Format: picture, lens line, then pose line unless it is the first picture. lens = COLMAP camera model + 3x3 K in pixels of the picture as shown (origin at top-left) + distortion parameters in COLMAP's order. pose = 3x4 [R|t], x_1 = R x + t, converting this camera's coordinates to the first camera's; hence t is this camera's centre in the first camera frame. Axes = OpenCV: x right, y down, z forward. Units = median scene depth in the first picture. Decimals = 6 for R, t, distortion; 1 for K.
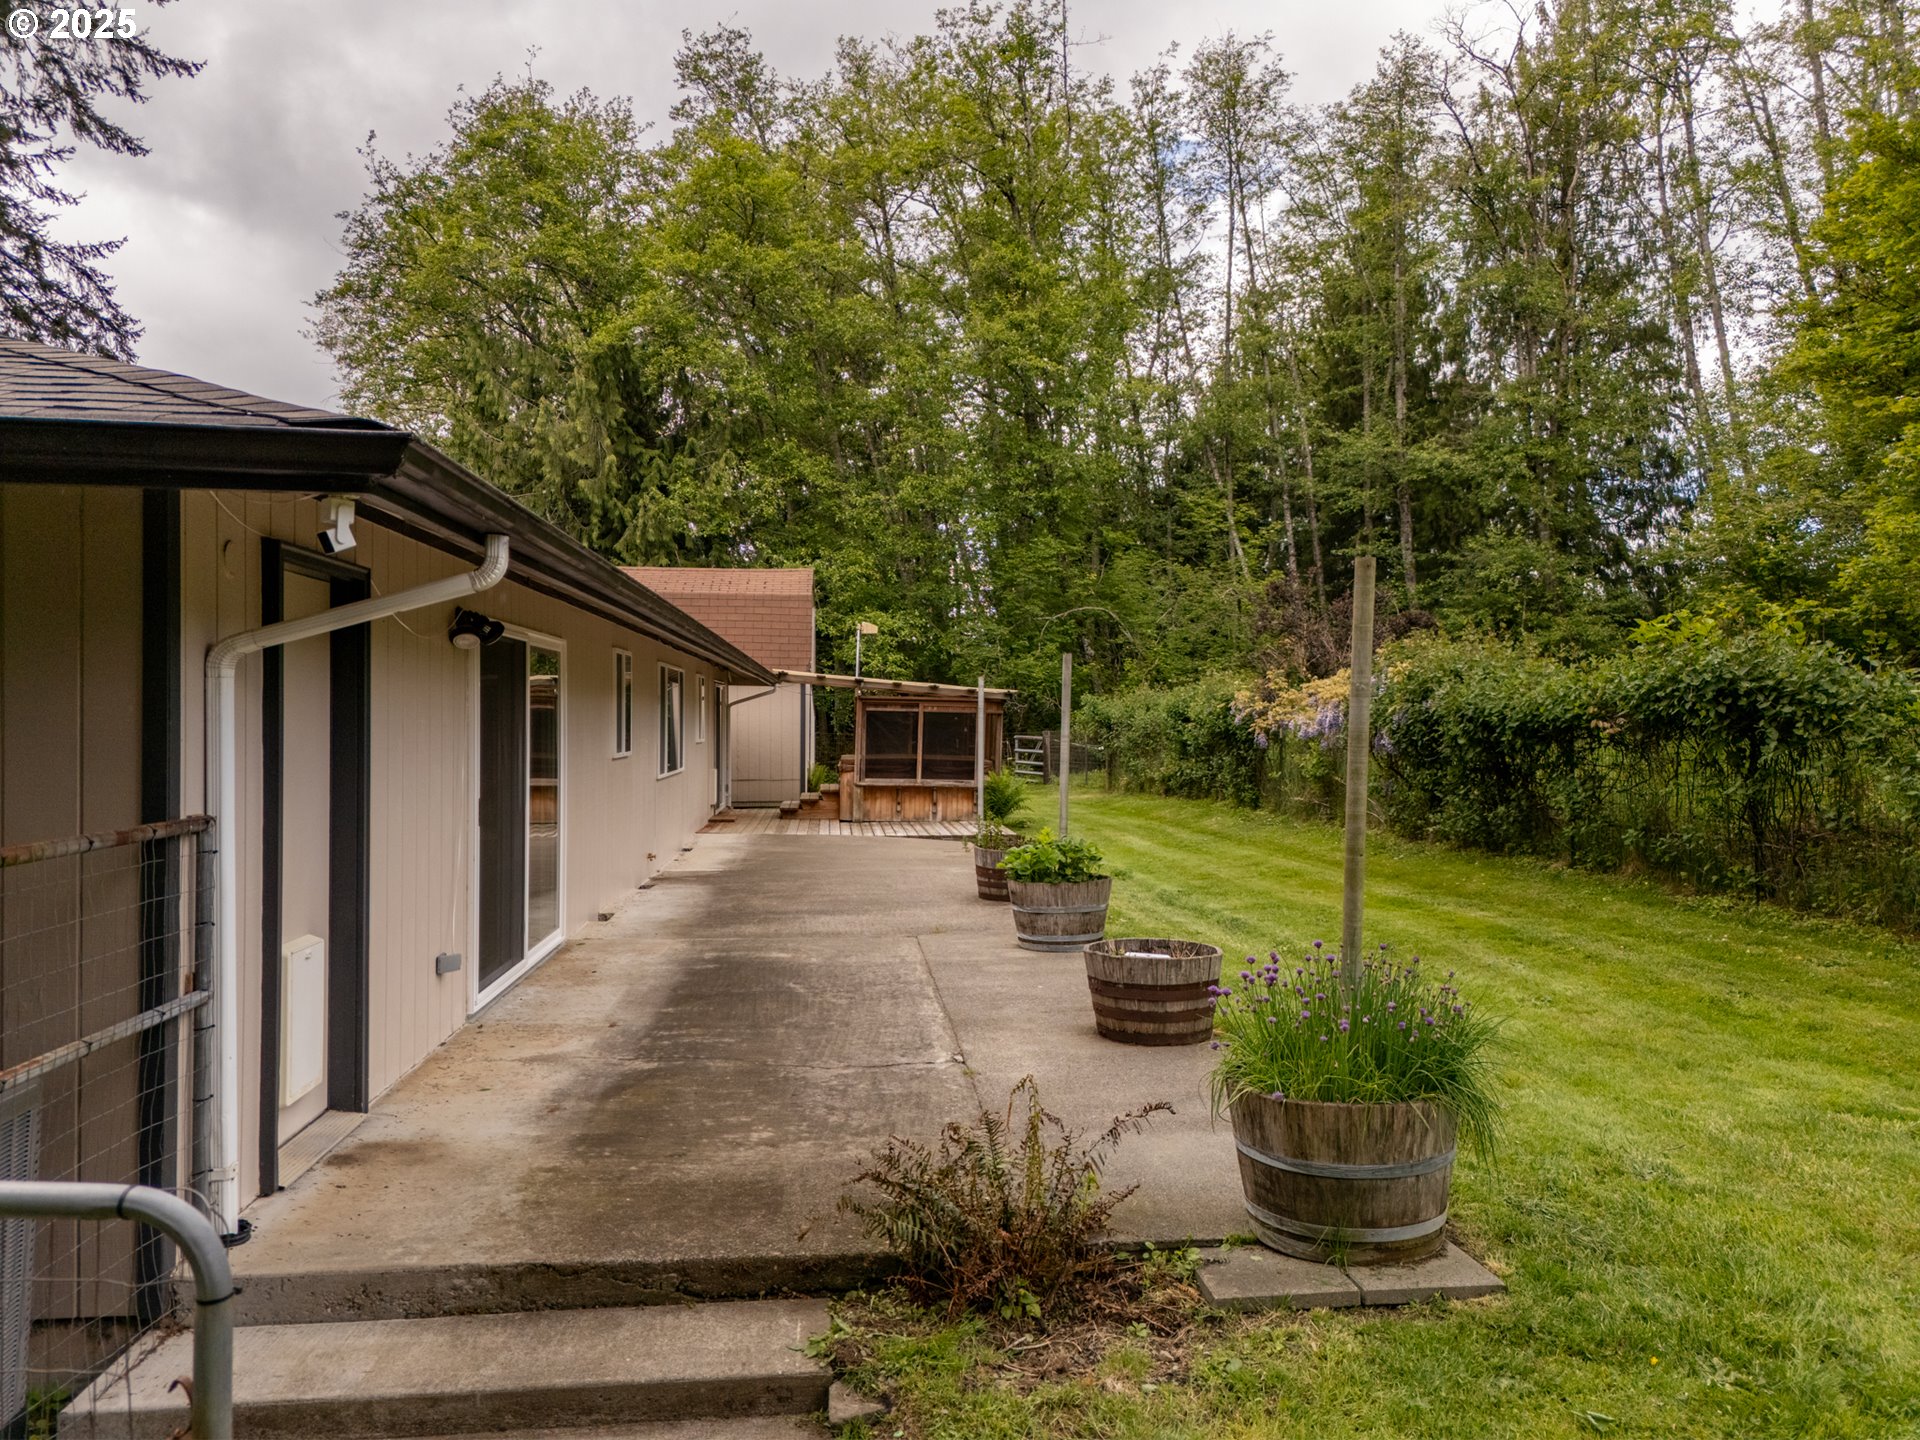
lens RADIAL K [[1403.5, 0, 963.6], [0, 1403.5, 722.6], [0, 0, 1]] dist [0.081215, -0.074724]
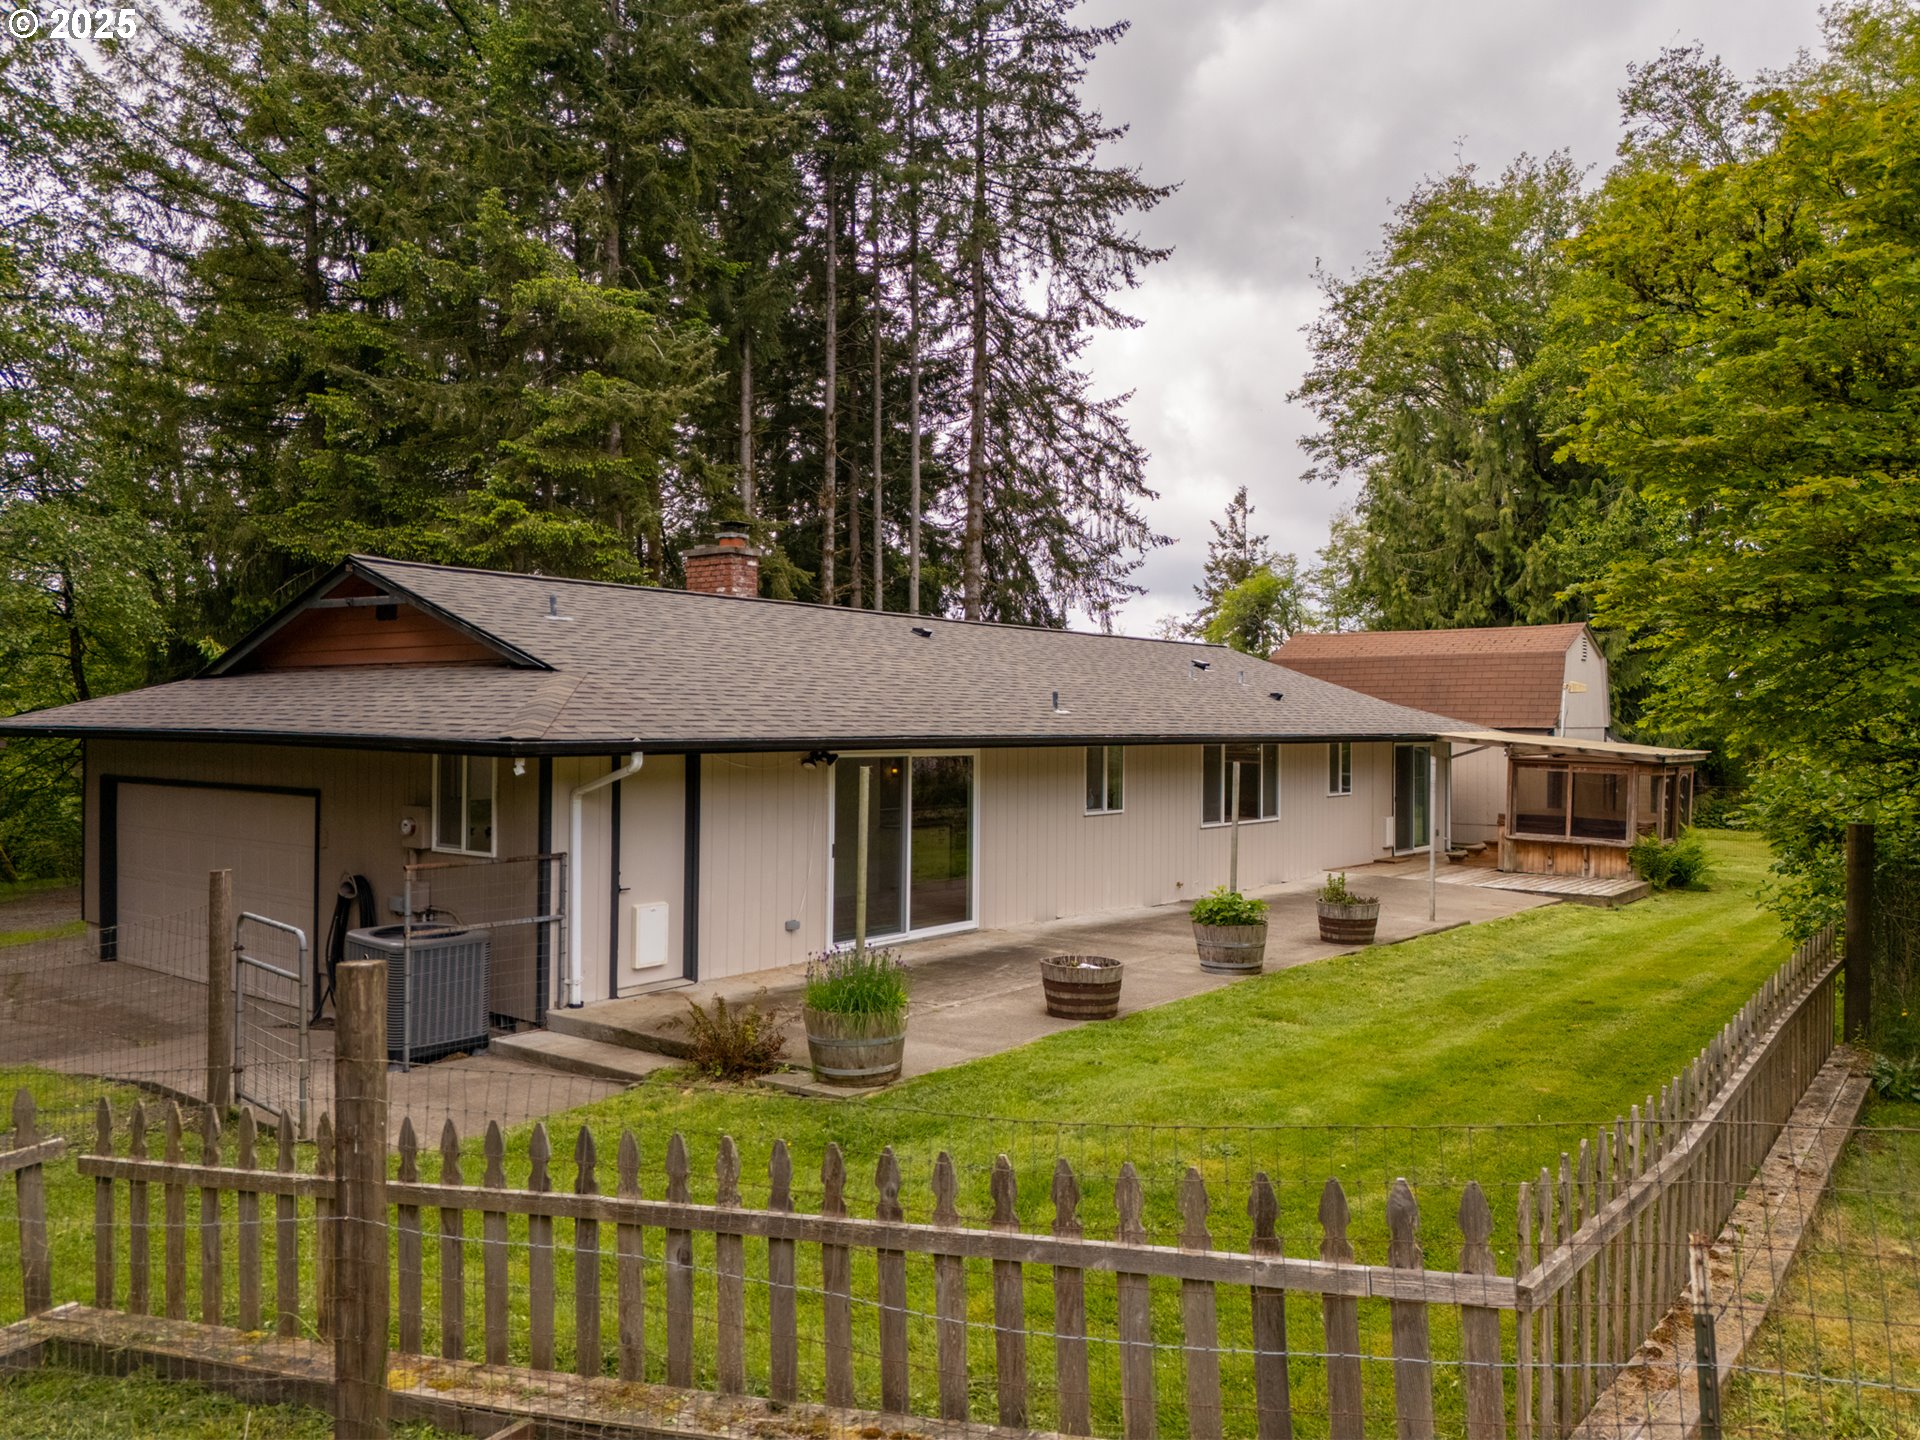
lens RADIAL K [[1403.5, 0, 963.6], [0, 1403.5, 722.6], [0, 0, 1]] dist [0.081215, -0.074724]
pose [[0.720060, 0.000379, -0.693912, 0.212439], [-0.007569, 0.999945, -0.007307, -0.018846], [0.693871, 0.010514, 0.720023, -0.049317]]
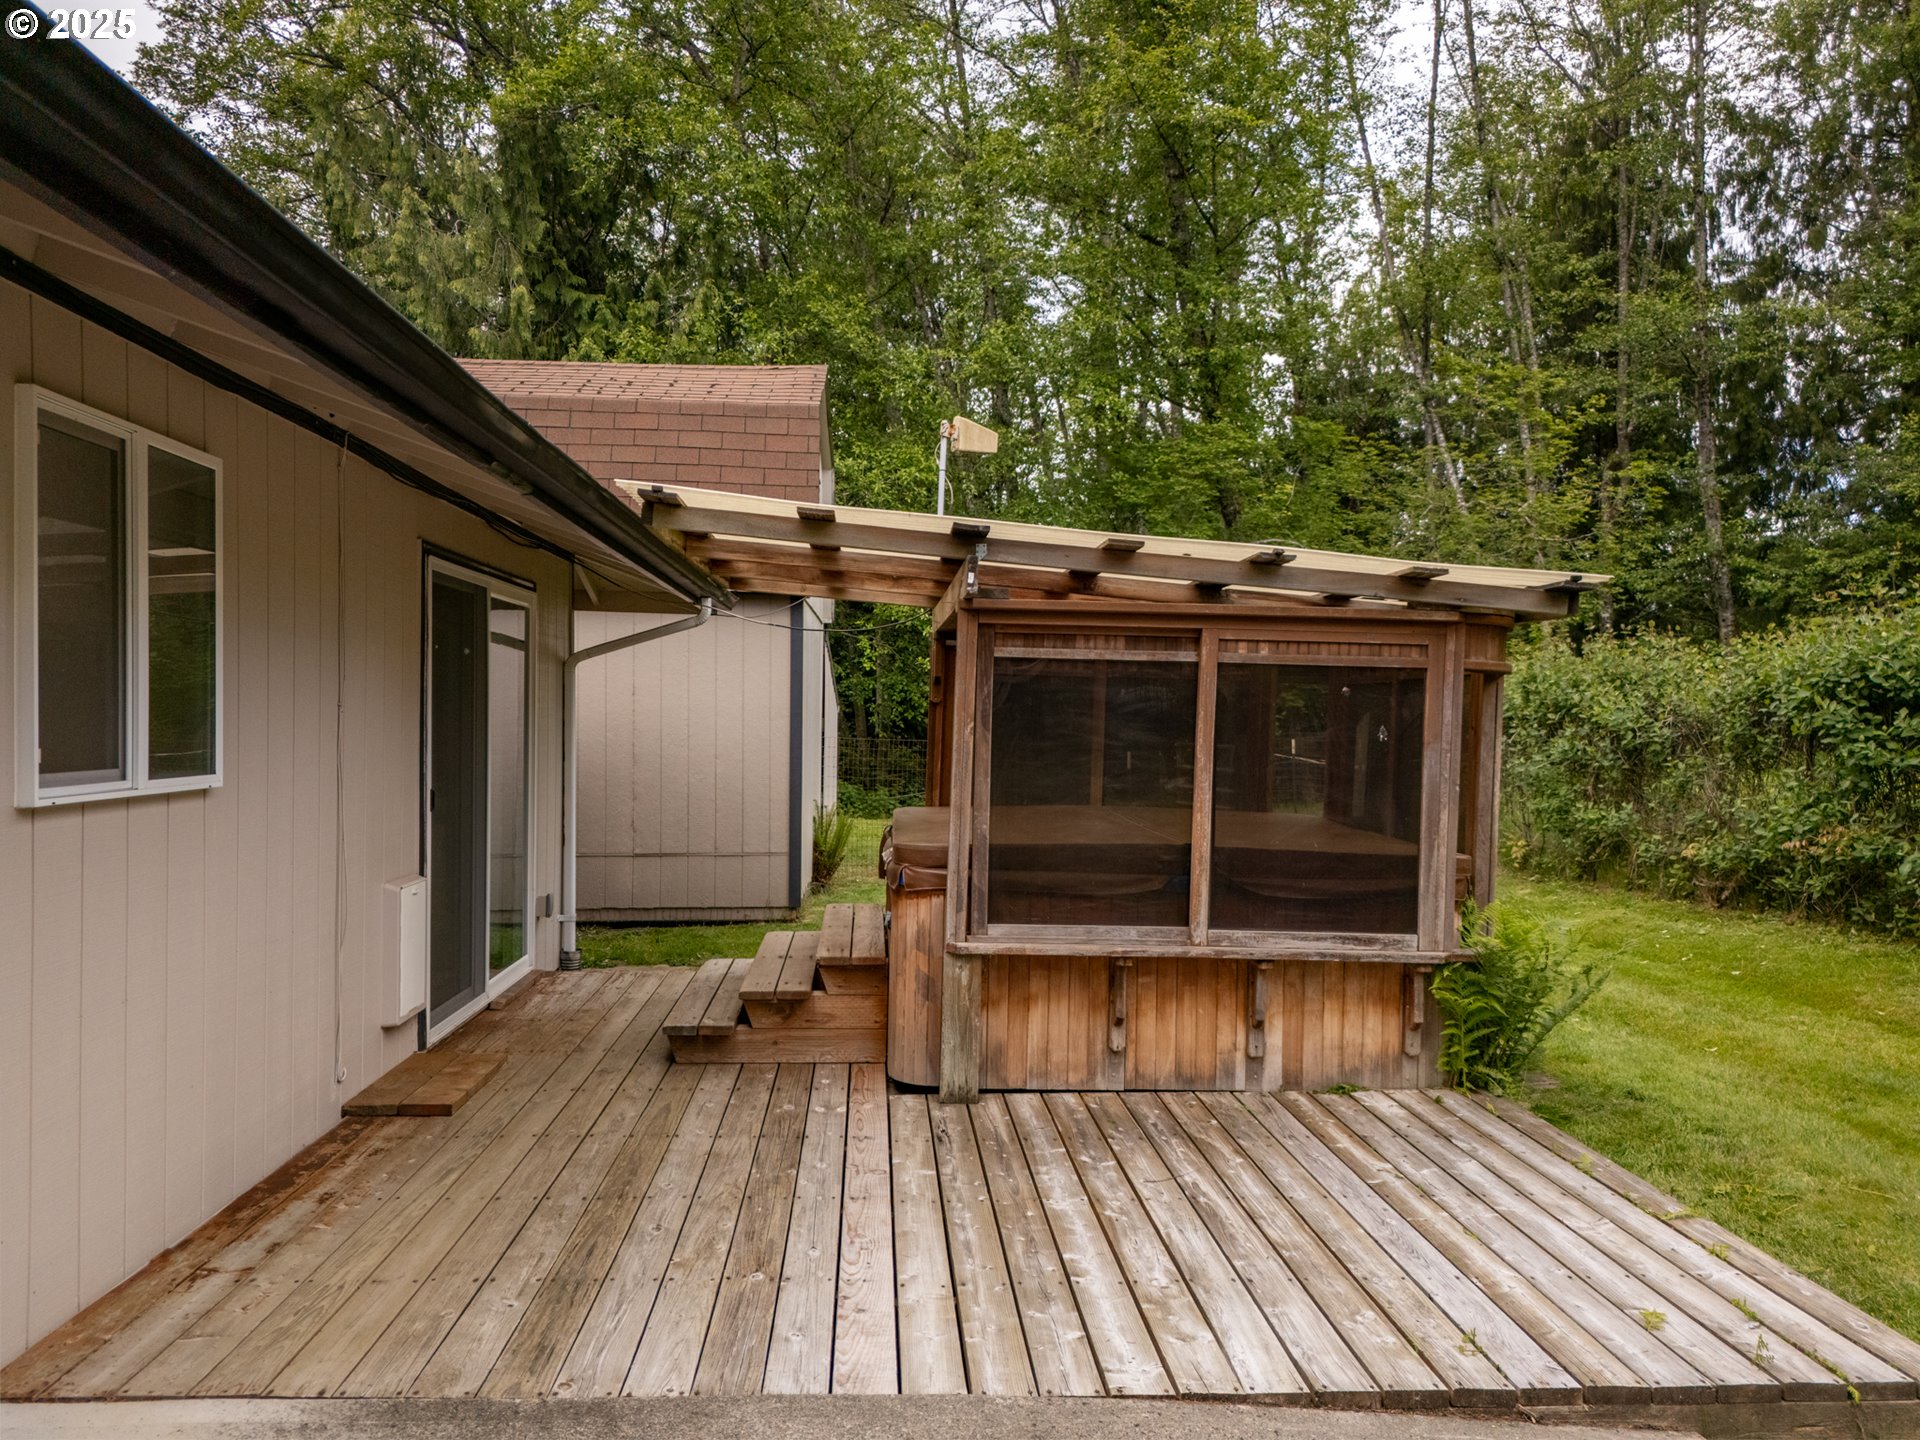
lens RADIAL K [[1403.5, 0, 963.6], [0, 1403.5, 722.6], [0, 0, 1]] dist [0.081215, -0.074724]
pose [[0.999522, 0.004287, -0.030607, -0.037018], [-0.004316, 0.999990, -0.000892, 0.001929], [0.030602, 0.001024, 0.999531, 0.412402]]
